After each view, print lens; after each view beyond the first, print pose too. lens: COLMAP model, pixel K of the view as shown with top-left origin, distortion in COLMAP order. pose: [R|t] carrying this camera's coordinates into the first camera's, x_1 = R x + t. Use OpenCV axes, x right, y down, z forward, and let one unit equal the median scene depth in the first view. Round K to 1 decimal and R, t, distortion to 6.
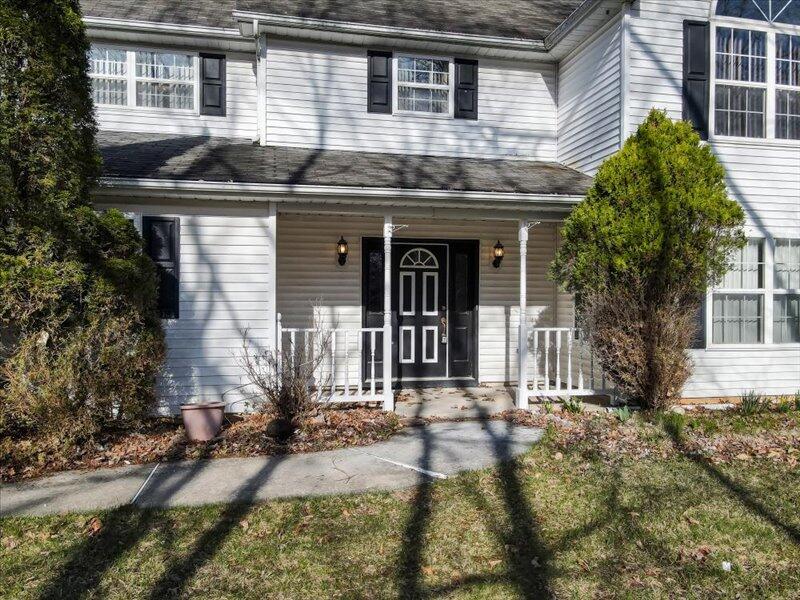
lens RADIAL K [[596.1, 0, 400.0], [0, 596.1, 300.0], [0, 0, 1]] dist [0.024553, 0.003644]
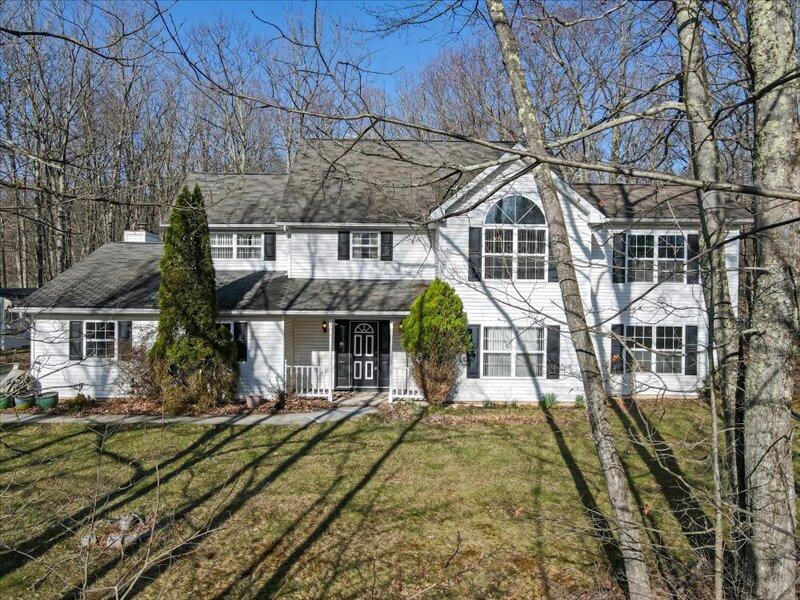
lens RADIAL K [[596.1, 0, 400.0], [0, 596.1, 300.0], [0, 0, 1]] dist [0.024553, 0.003644]
pose [[0.981267, 0.008093, -0.192482, 0.599374], [-0.006974, 0.999955, 0.006491, -0.198288], [0.192525, -0.005027, 0.981279, -1.085459]]
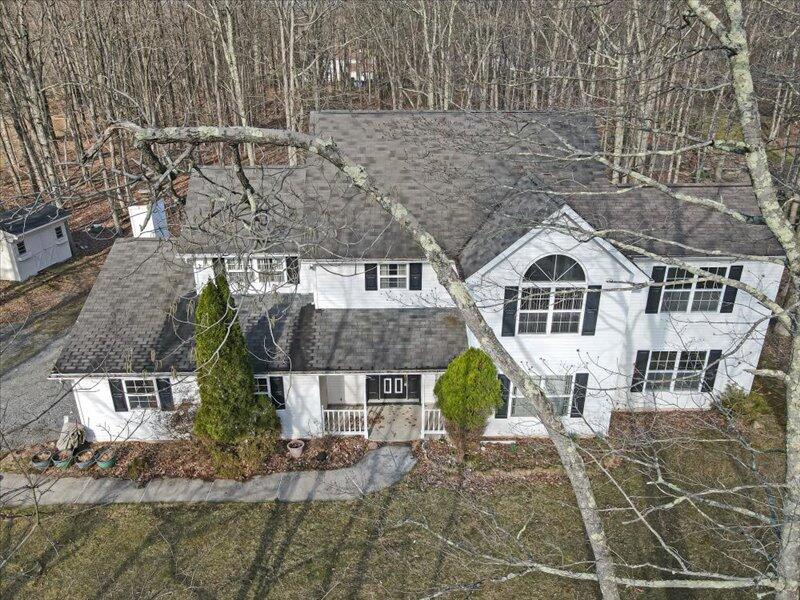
lens RADIAL K [[596.1, 0, 400.0], [0, 596.1, 300.0], [0, 0, 1]] dist [0.024553, 0.003644]
pose [[0.983502, 0.066895, -0.168075, 0.431408], [0.005465, 0.917702, 0.397231, -1.157353], [0.180816, -0.391596, 0.902196, -0.884884]]
